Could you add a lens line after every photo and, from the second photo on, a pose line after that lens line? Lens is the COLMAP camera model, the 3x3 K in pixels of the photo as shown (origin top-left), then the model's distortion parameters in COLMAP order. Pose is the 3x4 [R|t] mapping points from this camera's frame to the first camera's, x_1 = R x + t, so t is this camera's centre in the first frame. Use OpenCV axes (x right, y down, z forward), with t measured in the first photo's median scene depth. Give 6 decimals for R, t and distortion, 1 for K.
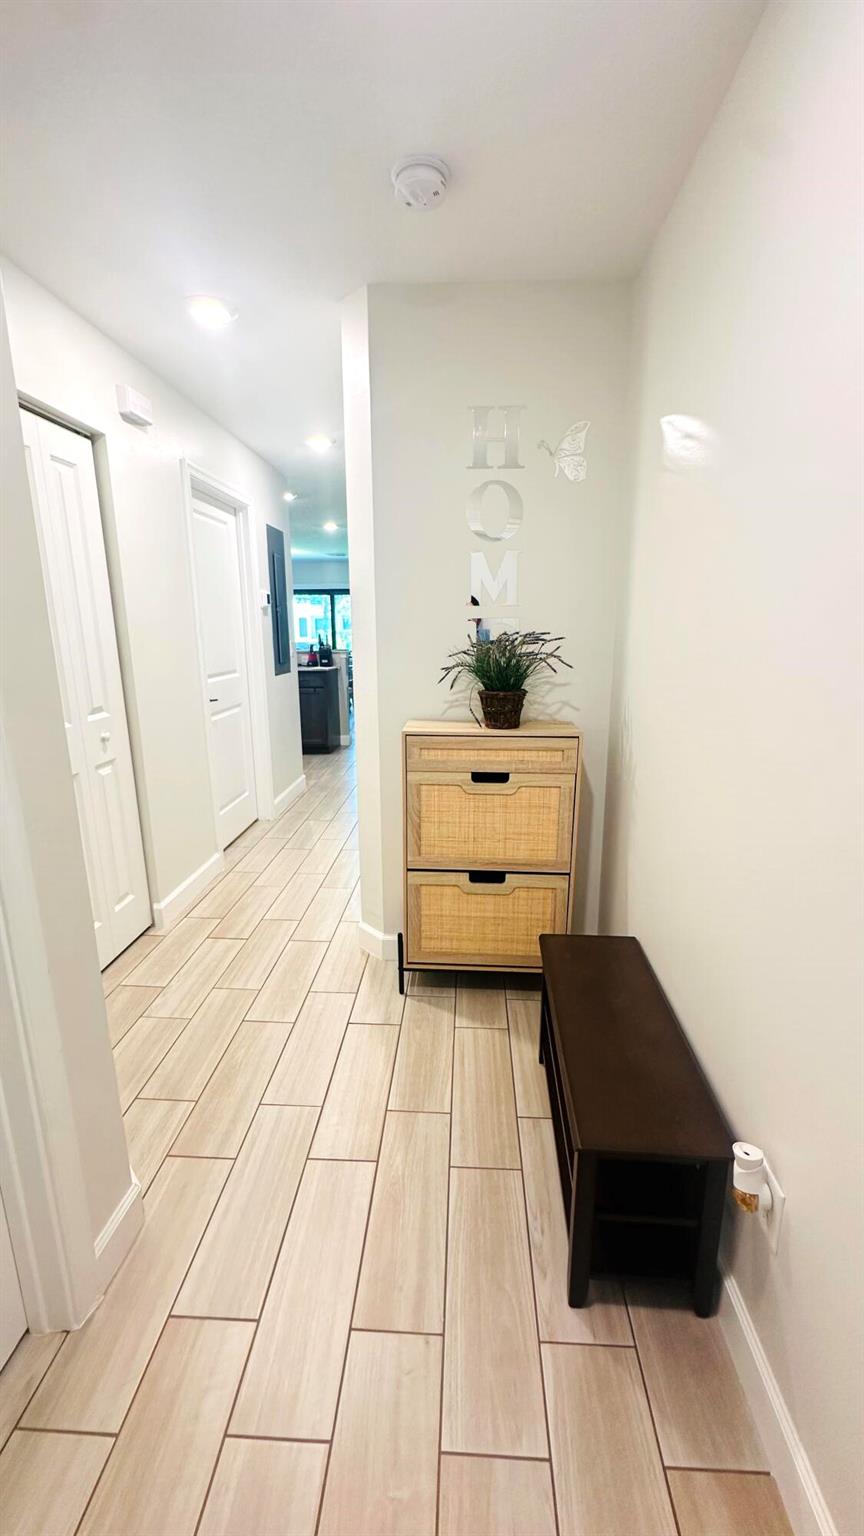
lens RADIAL K [[613.3, 0, 432.0], [0, 613.3, 768.0], [0, 0, 1]] dist [-0.010253, -0.000100]
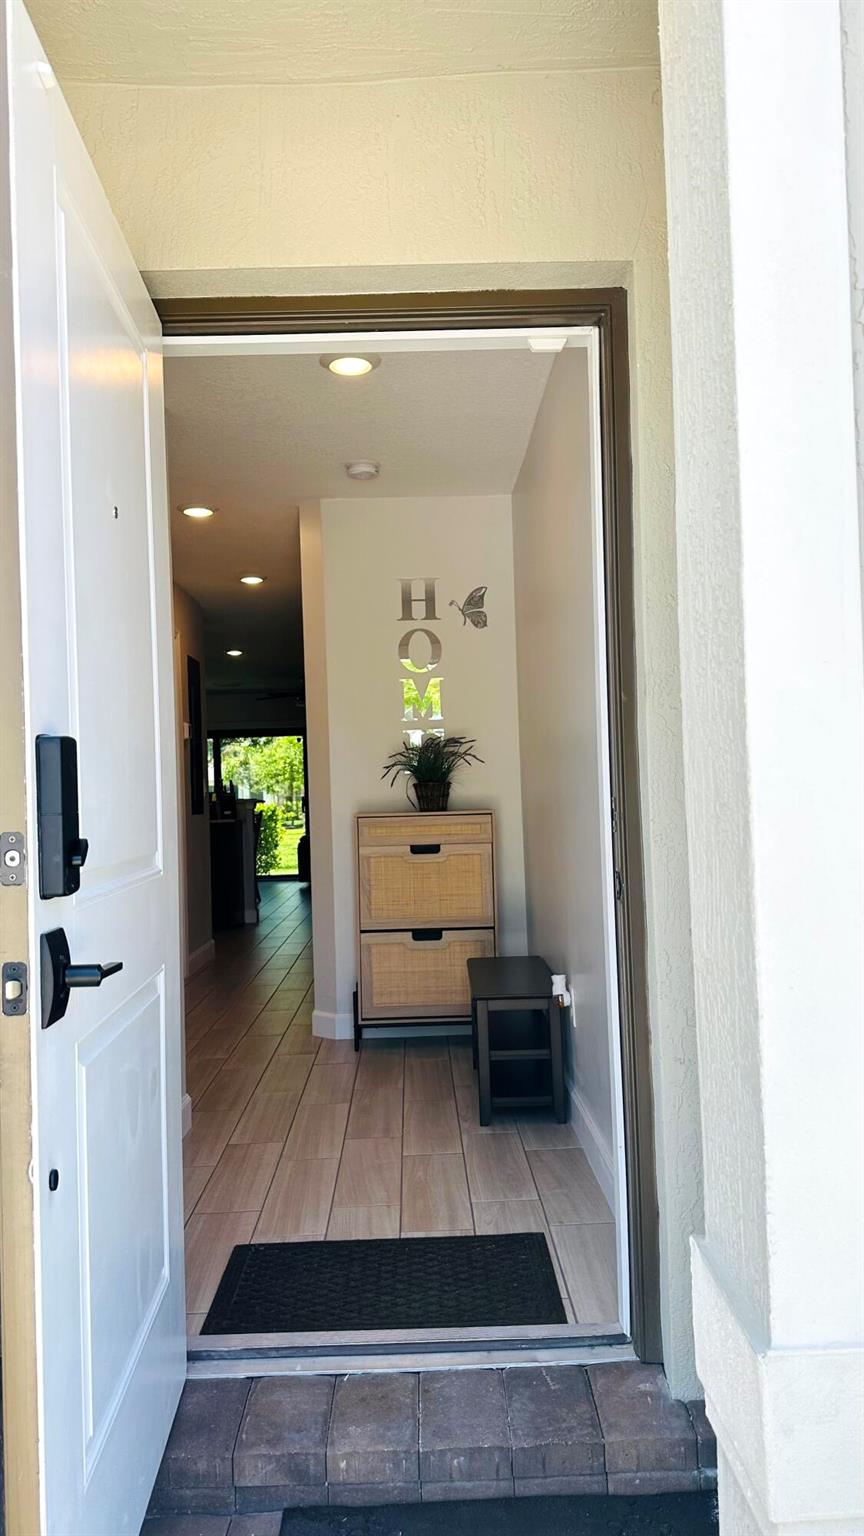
lens RADIAL K [[1071.5, 0, 432.0], [0, 1071.5, 768.0], [0, 0, 1]] dist [0.003544, 0.000215]
pose [[0.996578, -0.026470, 0.078306, -0.058948], [0.045288, 0.967348, -0.249374, 0.401828], [-0.069148, 0.252066, 0.965236, -1.162587]]
